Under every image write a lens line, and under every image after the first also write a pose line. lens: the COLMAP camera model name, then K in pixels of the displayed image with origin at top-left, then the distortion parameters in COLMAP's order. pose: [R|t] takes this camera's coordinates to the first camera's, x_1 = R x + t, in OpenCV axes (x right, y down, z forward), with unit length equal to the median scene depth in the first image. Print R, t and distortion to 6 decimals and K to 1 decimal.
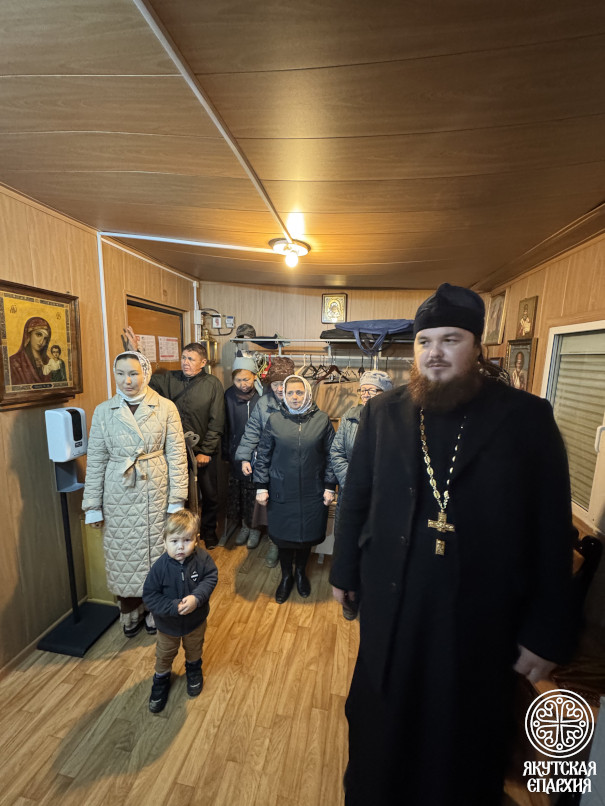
lens RADIAL K [[319.8, 0, 304.0], [0, 319.8, 408.0], [0, 0, 1]] dist [-0.008284, 0.002851]
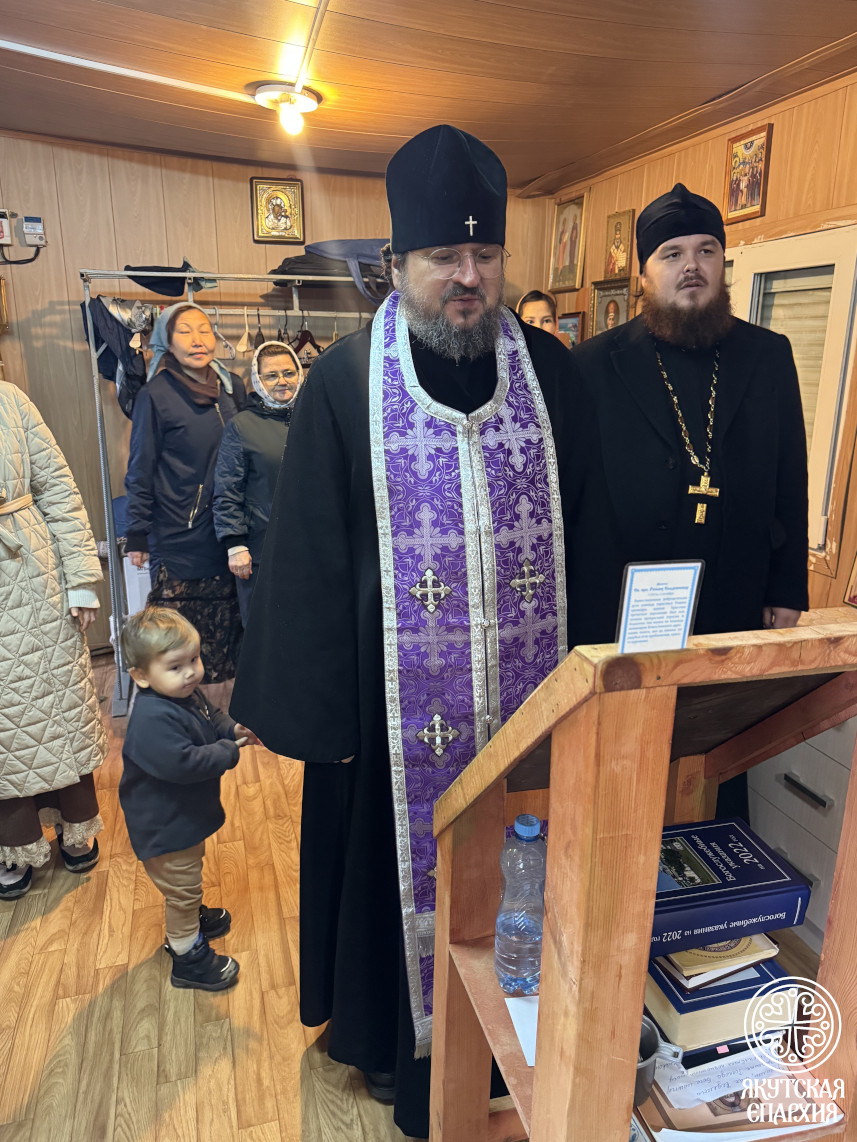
lens RADIAL K [[815.9, 0, 431.4], [0, 815.9, 568.3], [0, 0, 1]] dist [0.003999, -0.012249]
pose [[0.894054, -0.134065, 0.427427, -0.479750], [0.084412, 0.987492, 0.133166, 0.122189], [-0.439934, -0.082978, 0.894188, -0.393456]]
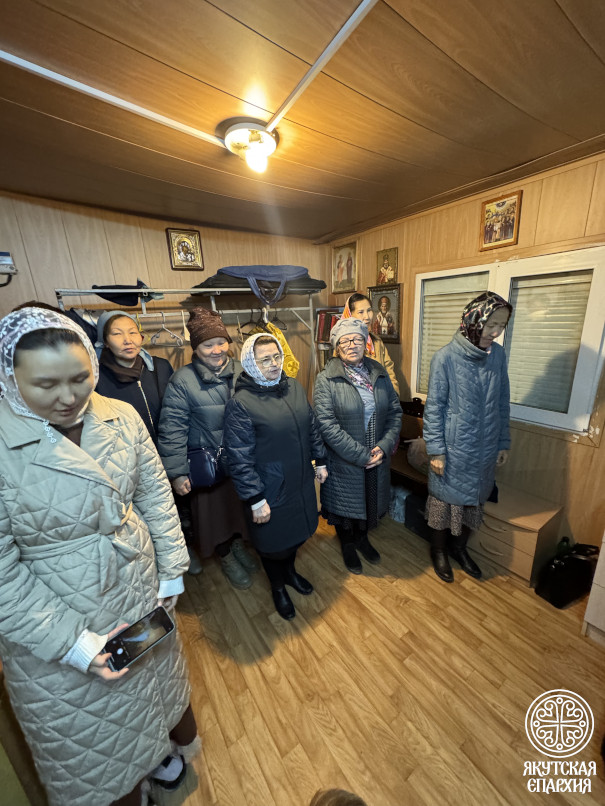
lens RADIAL K [[319.8, 0, 306.1], [0, 319.8, 406.6], [0, 0, 1]] dist [-0.008284, 0.002851]
pose [[0.705483, -0.250719, 0.662898, -0.498139], [0.176535, 0.968021, 0.178245, -0.047374], [-0.686389, -0.008724, 0.727182, 0.378538]]
